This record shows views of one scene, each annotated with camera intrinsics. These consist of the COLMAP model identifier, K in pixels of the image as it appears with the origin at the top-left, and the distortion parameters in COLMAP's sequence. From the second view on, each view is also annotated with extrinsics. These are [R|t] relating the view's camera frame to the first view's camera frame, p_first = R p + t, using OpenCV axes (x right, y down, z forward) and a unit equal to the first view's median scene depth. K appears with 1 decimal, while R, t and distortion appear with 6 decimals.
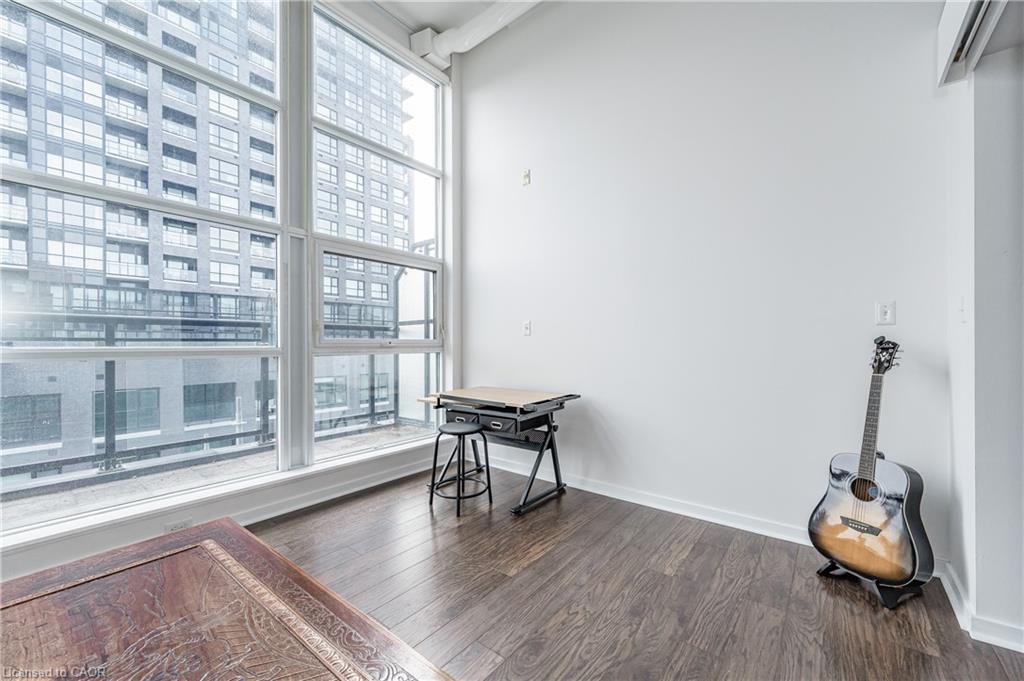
lens RADIAL K [[404.0, 0, 513.8], [0, 404.0, 342.9], [0, 0, 1]] dist [0.000297, 0.000171]
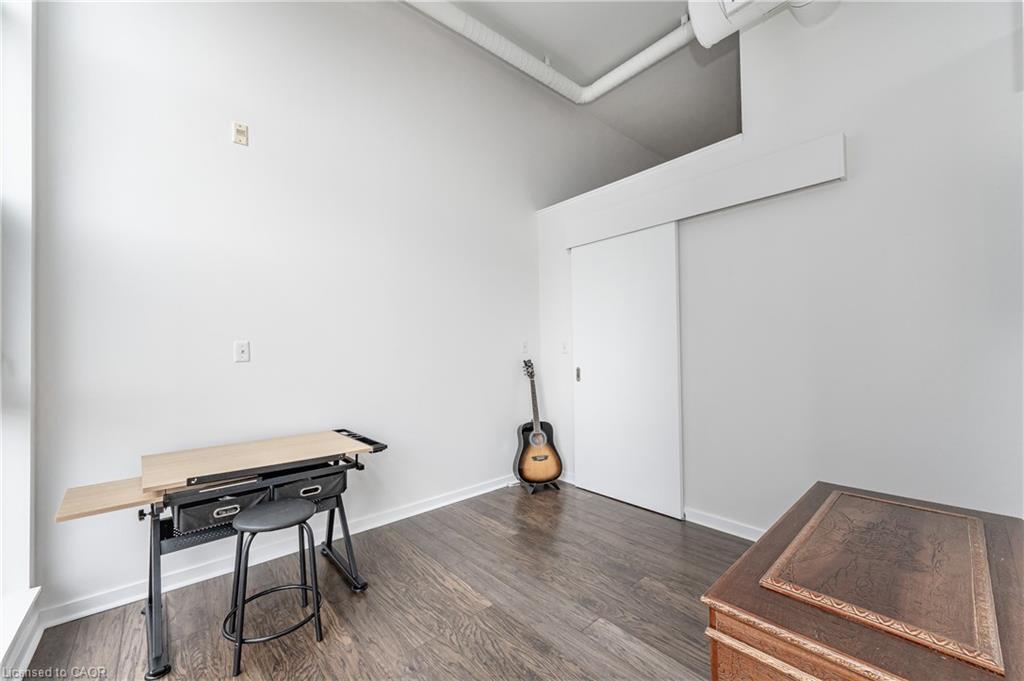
lens RADIAL K [[404.0, 0, 513.8], [0, 404.0, 342.9], [0, 0, 1]] dist [0.000297, 0.000171]
pose [[0.174009, 0.012830, 0.984660, -0.852077], [0.007703, 0.999867, -0.014389, -0.057174], [-0.984714, 0.010089, 0.173887, 0.643059]]
